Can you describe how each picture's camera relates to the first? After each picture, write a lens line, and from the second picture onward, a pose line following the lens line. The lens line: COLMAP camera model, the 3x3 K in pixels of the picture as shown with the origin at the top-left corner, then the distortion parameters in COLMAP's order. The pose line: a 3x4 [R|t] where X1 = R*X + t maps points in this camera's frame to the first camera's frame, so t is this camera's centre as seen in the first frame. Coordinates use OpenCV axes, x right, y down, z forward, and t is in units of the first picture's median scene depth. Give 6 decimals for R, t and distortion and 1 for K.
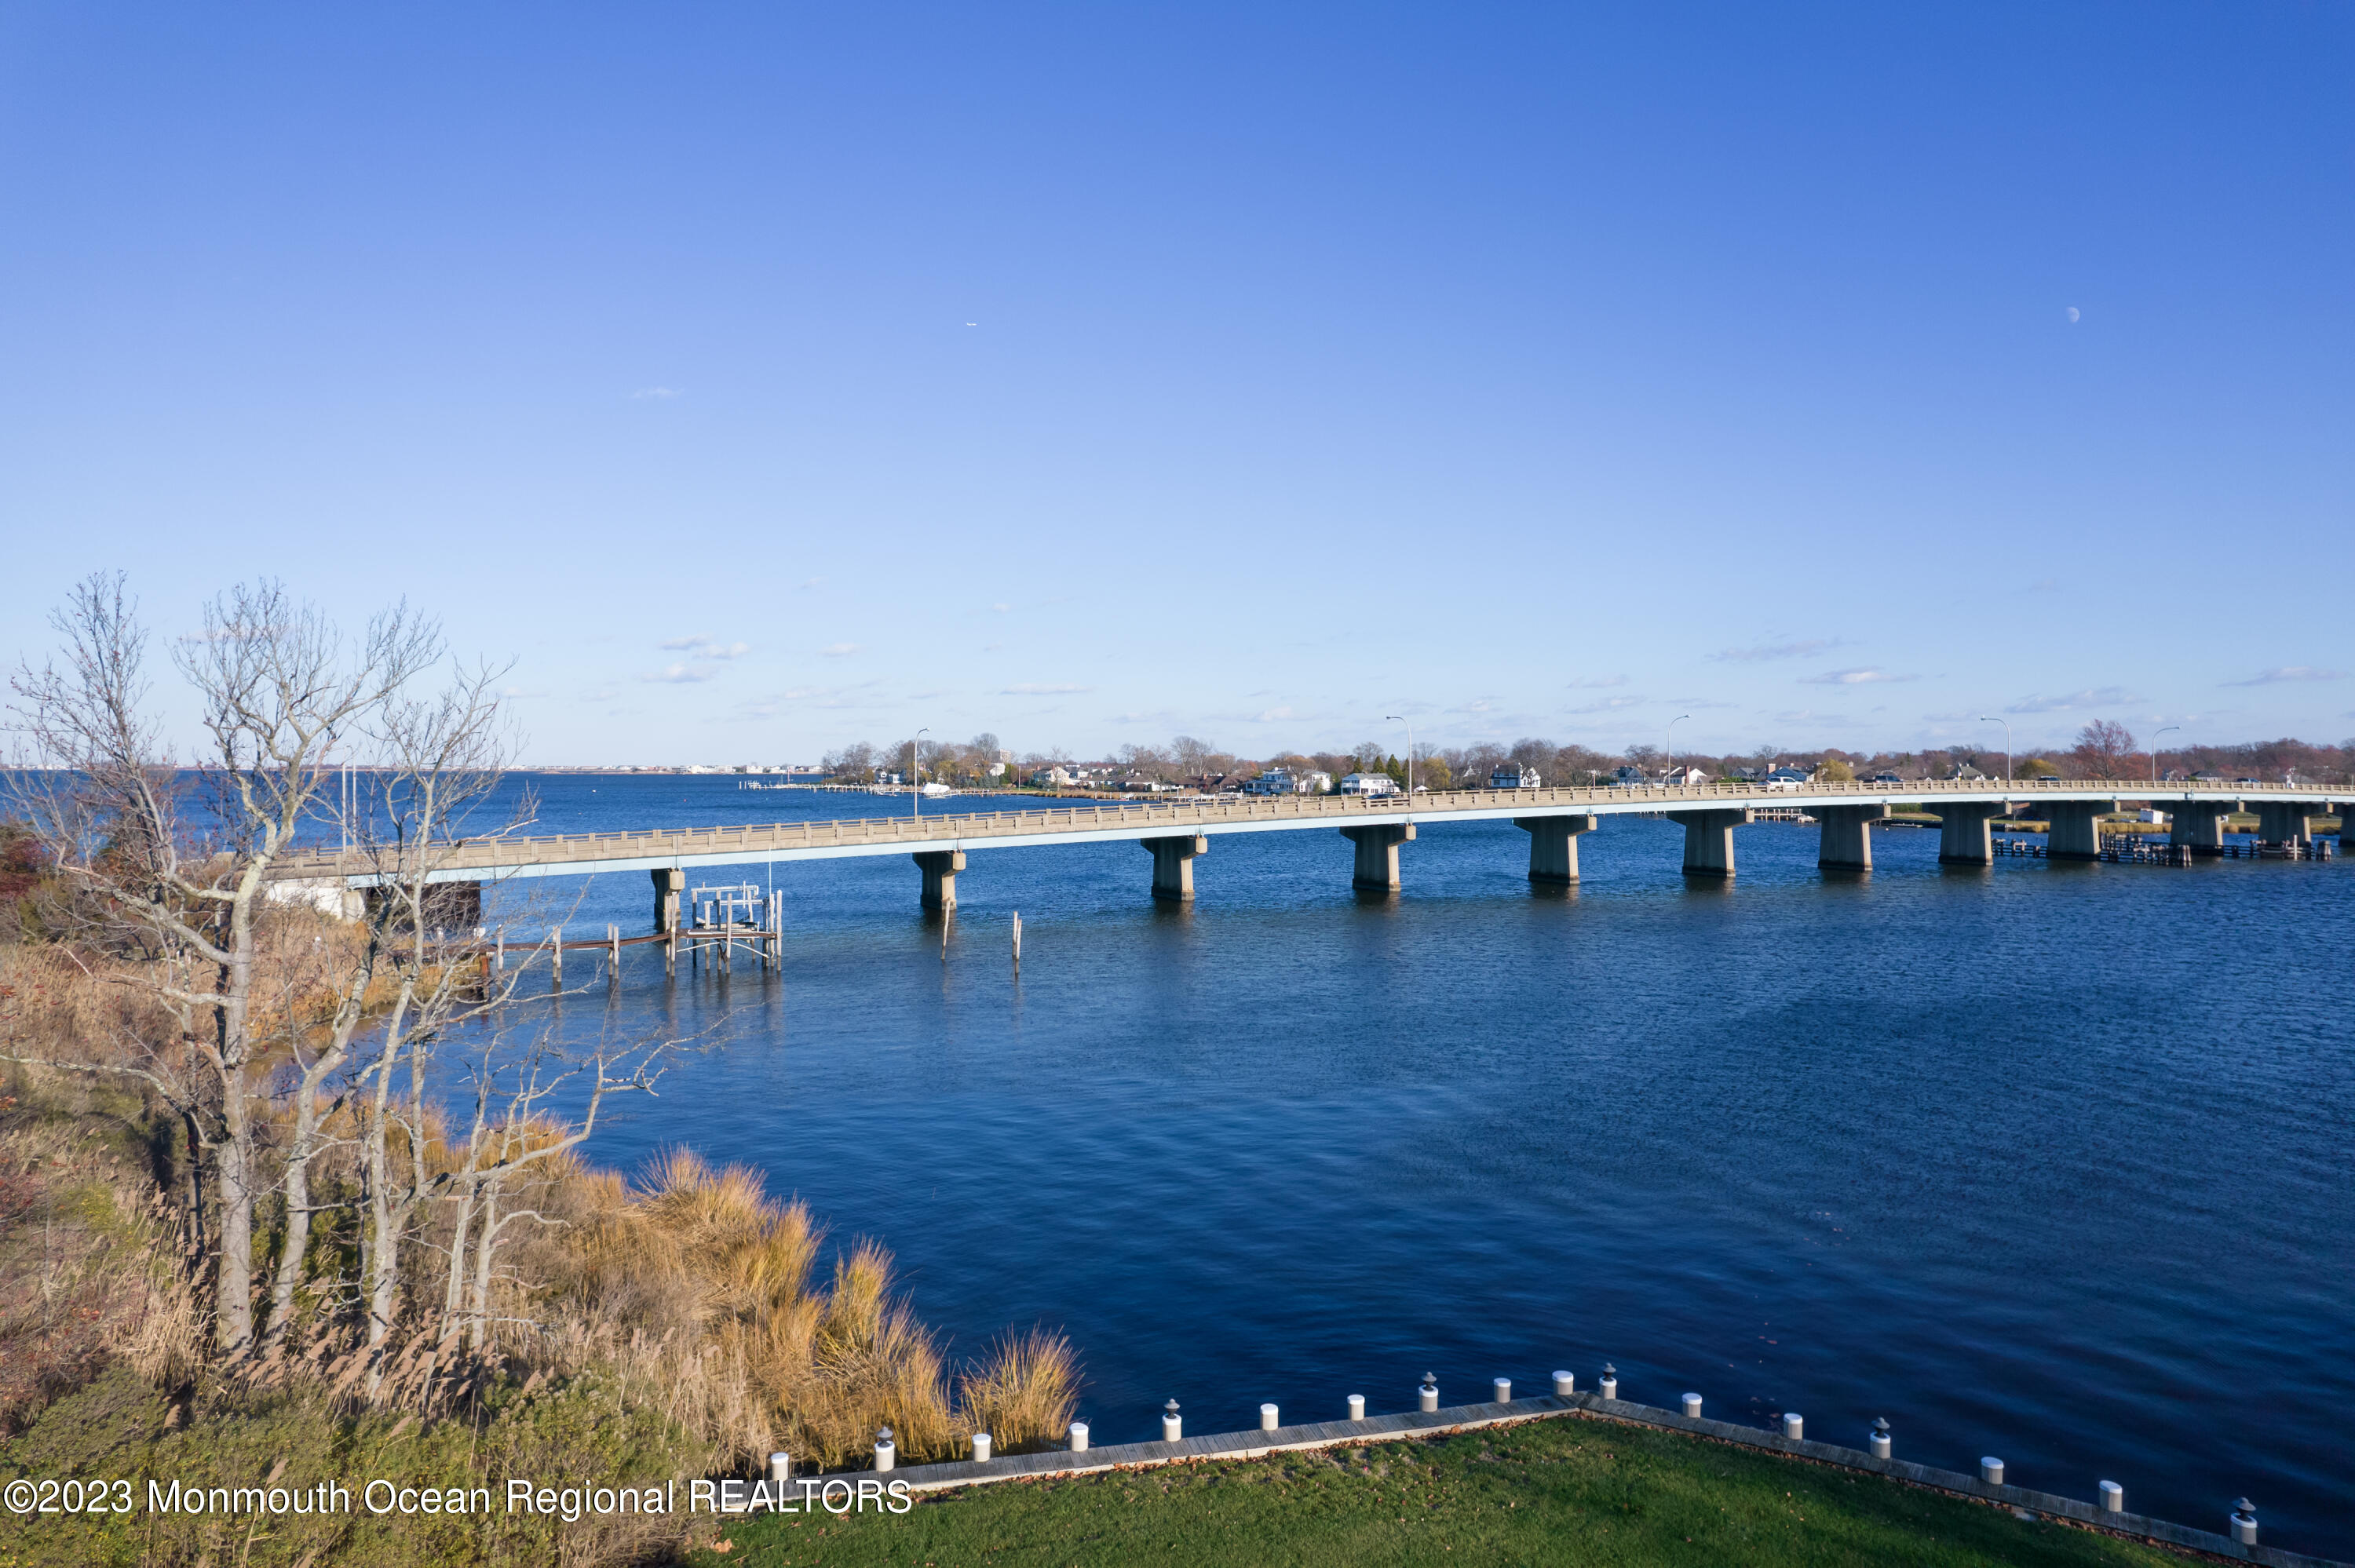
lens RADIAL K [[1464.0, 0, 1217.3], [0, 1464.0, 784.4], [0, 0, 1]] dist [-0.073754, 0.071135]
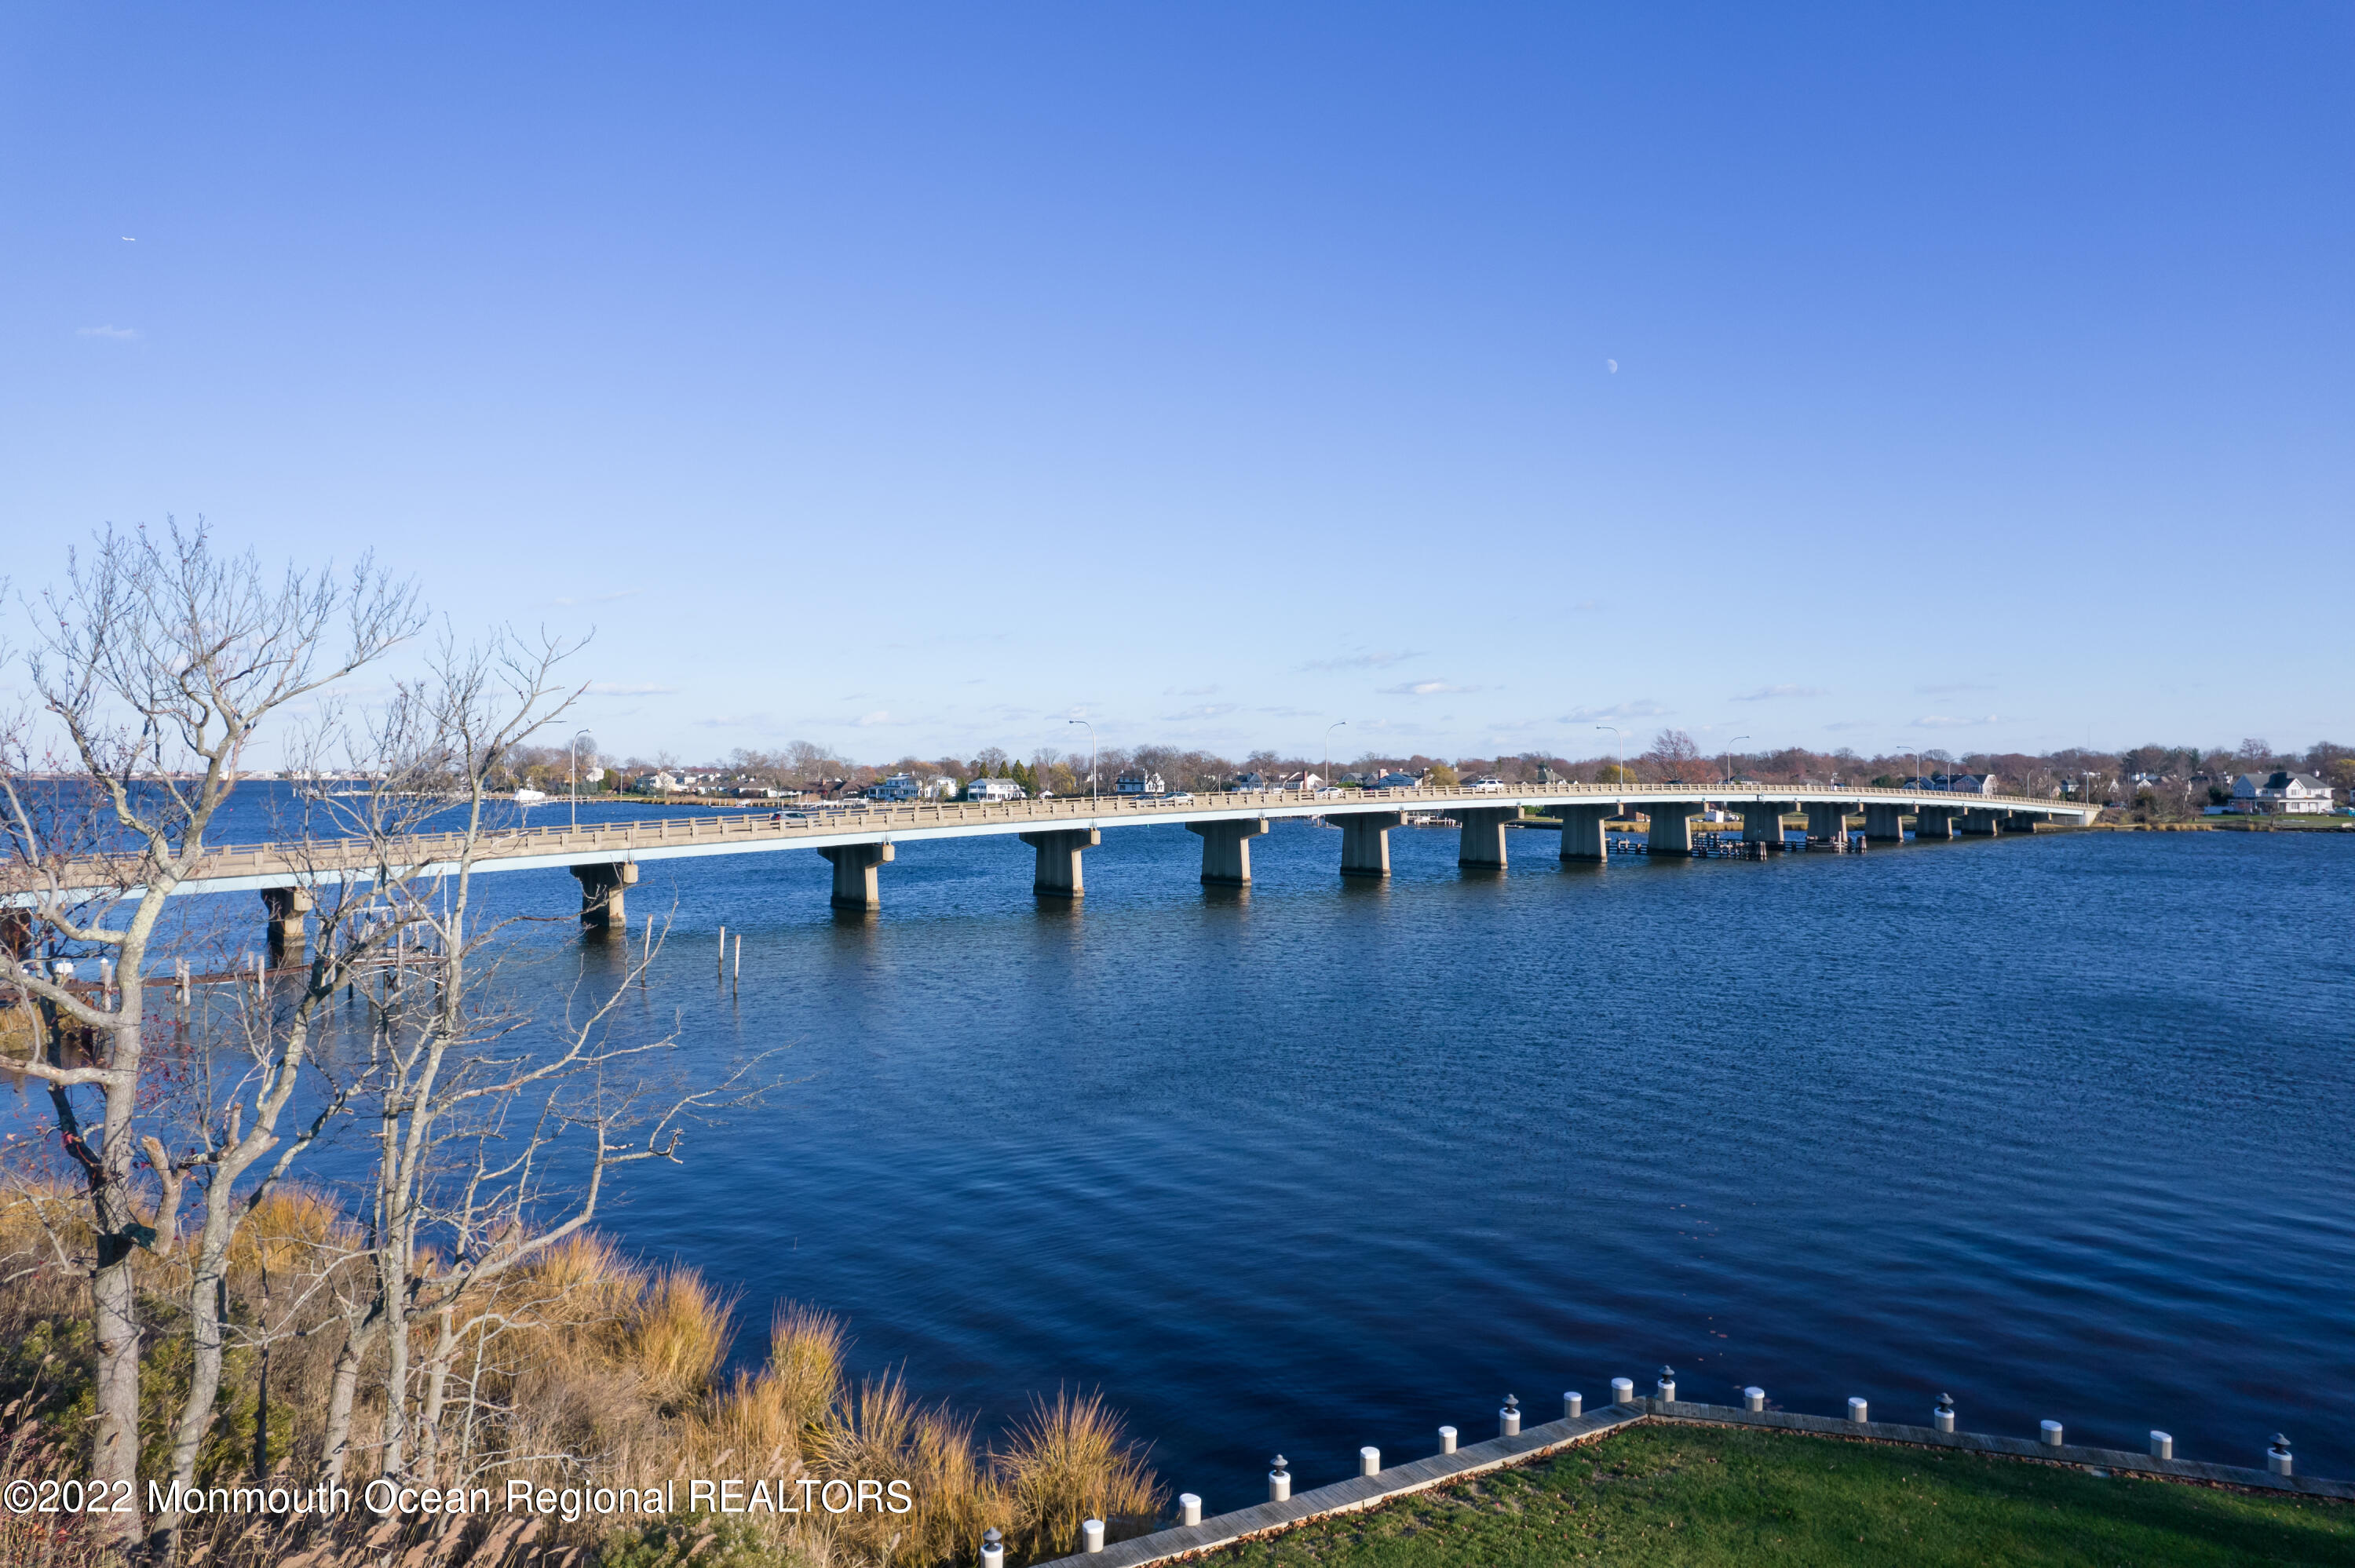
lens RADIAL K [[1464.0, 0, 1217.3], [0, 1464.0, 784.4], [0, 0, 1]] dist [-0.073754, 0.071135]
pose [[0.968439, -0.002126, 0.249240, -0.238872], [0.003033, 0.999990, -0.003256, 0.001358], [-0.249231, 0.003909, 0.968436, 0.095455]]
